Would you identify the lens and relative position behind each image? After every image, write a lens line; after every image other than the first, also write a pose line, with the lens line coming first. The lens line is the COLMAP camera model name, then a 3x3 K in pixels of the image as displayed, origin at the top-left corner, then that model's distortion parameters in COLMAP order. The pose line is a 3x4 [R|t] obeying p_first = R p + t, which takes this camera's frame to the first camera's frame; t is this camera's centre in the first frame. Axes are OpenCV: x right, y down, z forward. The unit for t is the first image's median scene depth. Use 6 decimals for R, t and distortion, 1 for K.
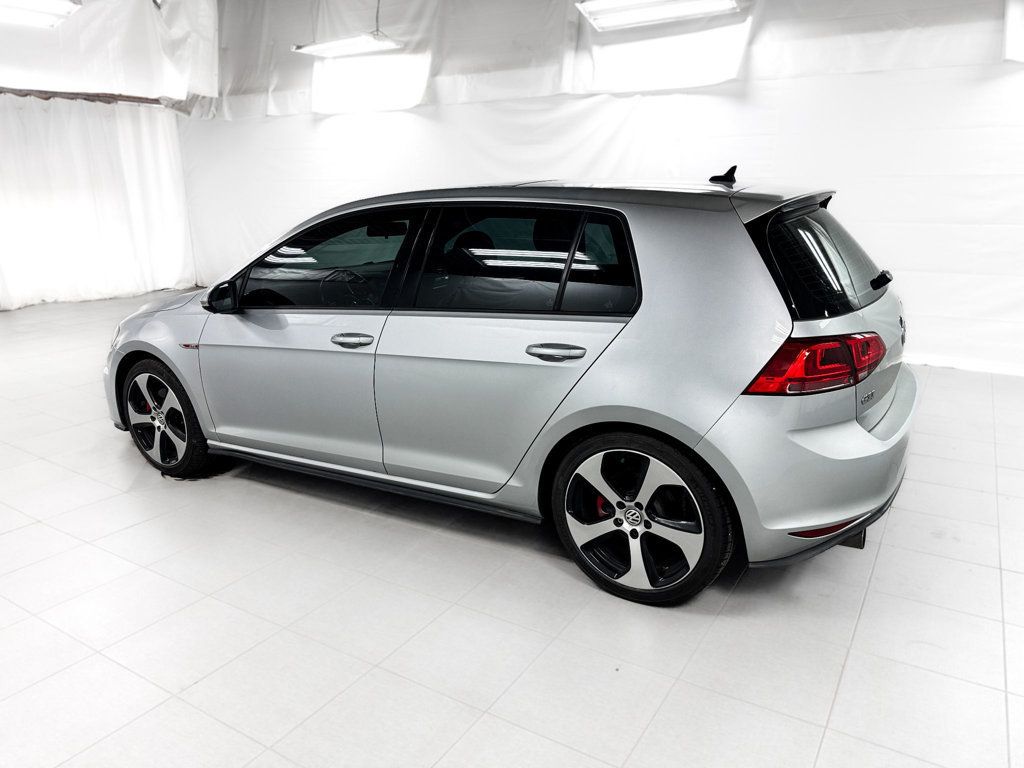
lens RADIAL K [[744.3, 0, 512.8], [0, 744.3, 382.2], [0, 0, 1]] dist [0.033932, -0.021472]
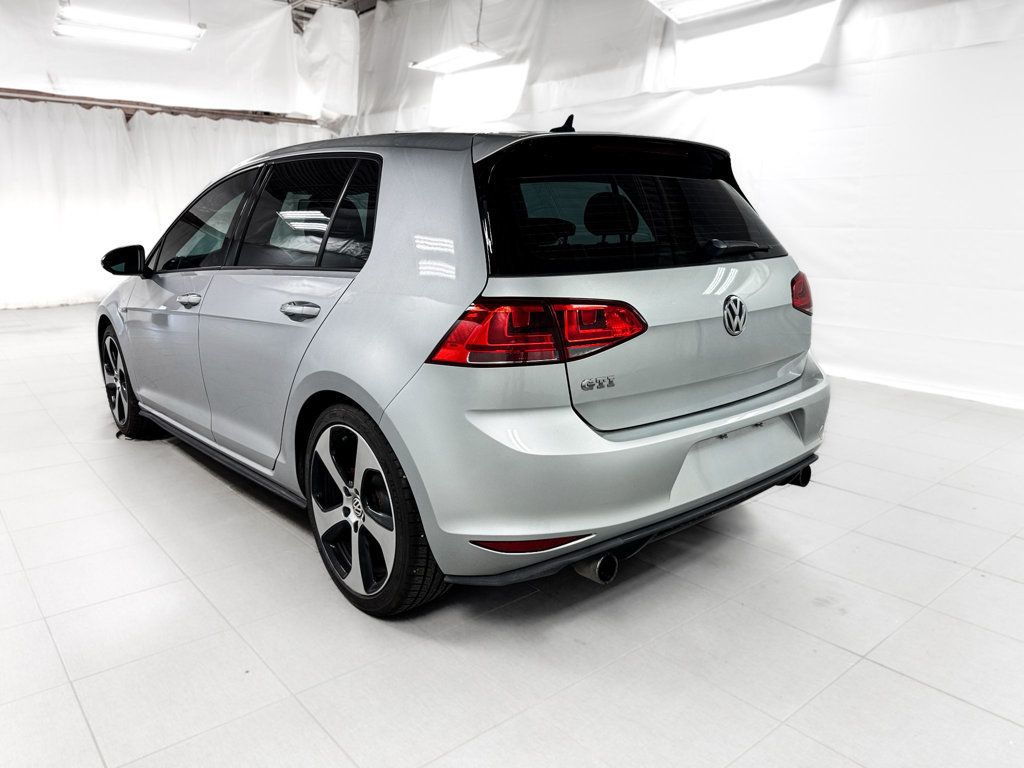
lens RADIAL K [[744.3, 0, 508.4], [0, 744.3, 374.6], [0, 0, 1]] dist [0.033932, -0.021472]
pose [[0.949870, 0.079658, -0.302327, 0.211746], [-0.096639, 0.994450, -0.041606, 0.017957], [0.297335, 0.068736, 0.952296, 0.083067]]
